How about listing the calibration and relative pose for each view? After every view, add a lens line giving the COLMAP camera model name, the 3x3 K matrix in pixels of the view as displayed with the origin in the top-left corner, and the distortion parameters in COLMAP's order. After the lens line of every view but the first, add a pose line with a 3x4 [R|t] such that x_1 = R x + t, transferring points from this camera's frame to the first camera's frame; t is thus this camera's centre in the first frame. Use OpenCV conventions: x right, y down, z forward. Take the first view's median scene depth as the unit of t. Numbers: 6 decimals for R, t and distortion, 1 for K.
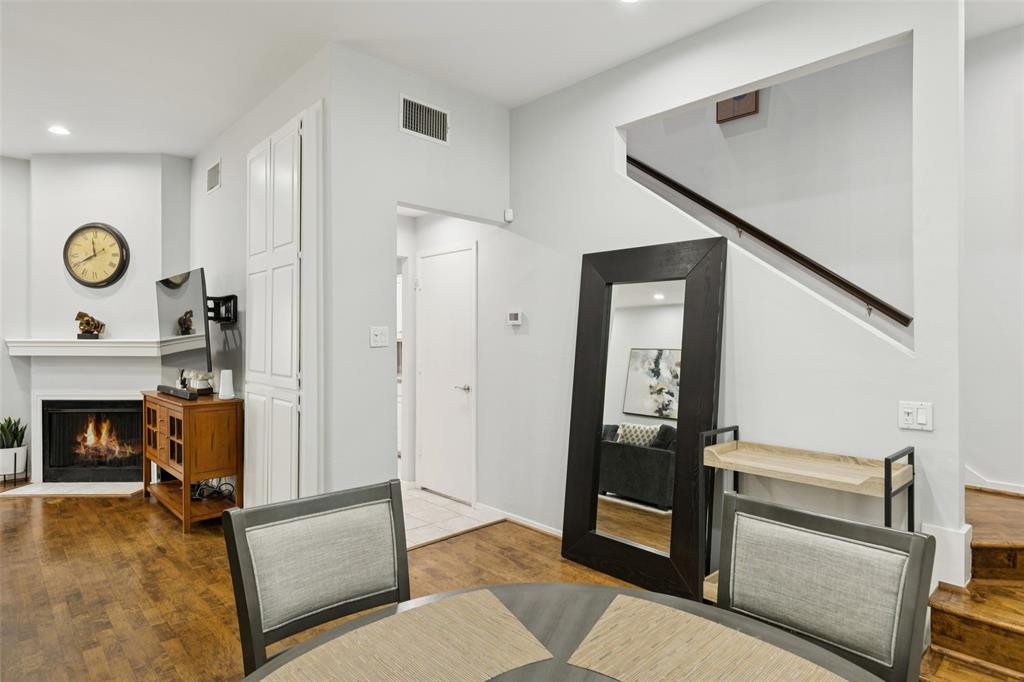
lens RADIAL K [[565.1, 0, 512.0], [0, 565.1, 341.0], [0, 0, 1]] dist [0.022889, 0.000101]
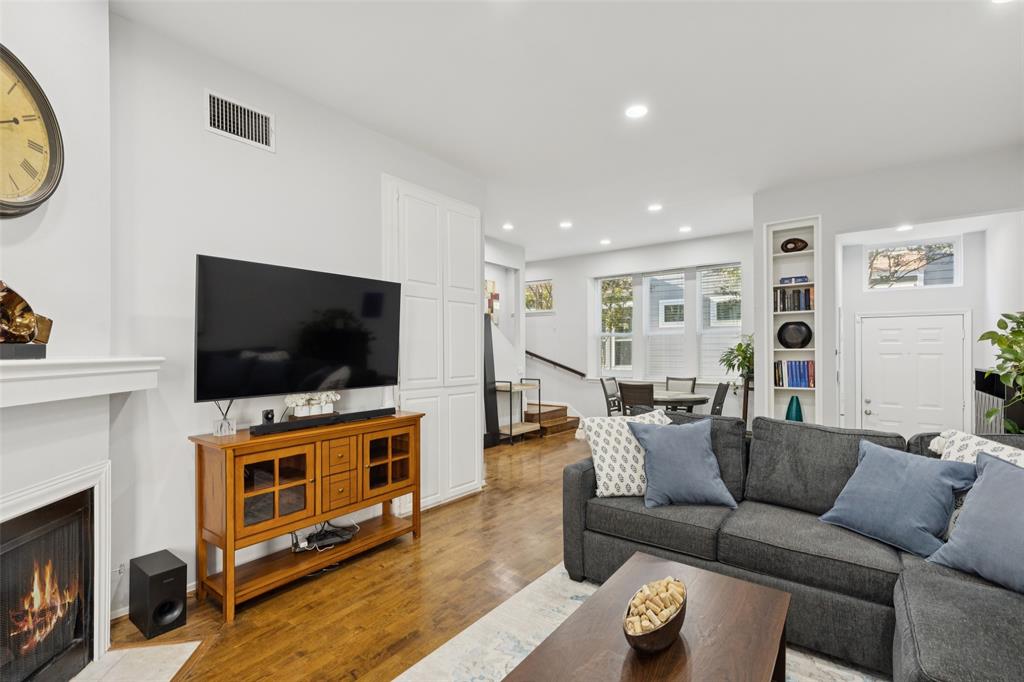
lens RADIAL K [[454.3, 0, 512.0], [0, 454.3, 341.0], [0, 0, 1]] dist [-0.000177, -0.000055]
pose [[-0.171512, 0.024879, 0.984868, -1.495406], [0.009181, 0.999678, -0.023654, 0.003634], [-0.985139, 0.004985, -0.171685, 1.027463]]
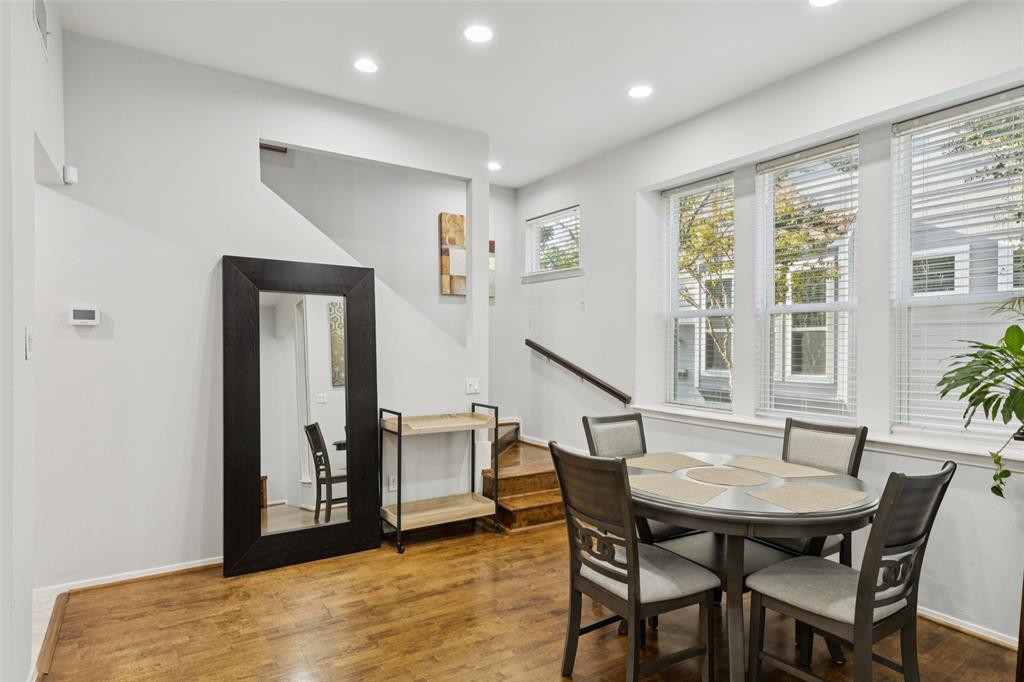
lens RADIAL K [[565.1, 0, 512.0], [0, 565.1, 341.0], [0, 0, 1]] dist [0.022889, 0.000101]
pose [[0.186045, 0.009308, 0.982497, -0.724746], [0.002135, 0.999949, -0.009877, 0.000634], [-0.982539, 0.003935, 0.186015, 0.348003]]
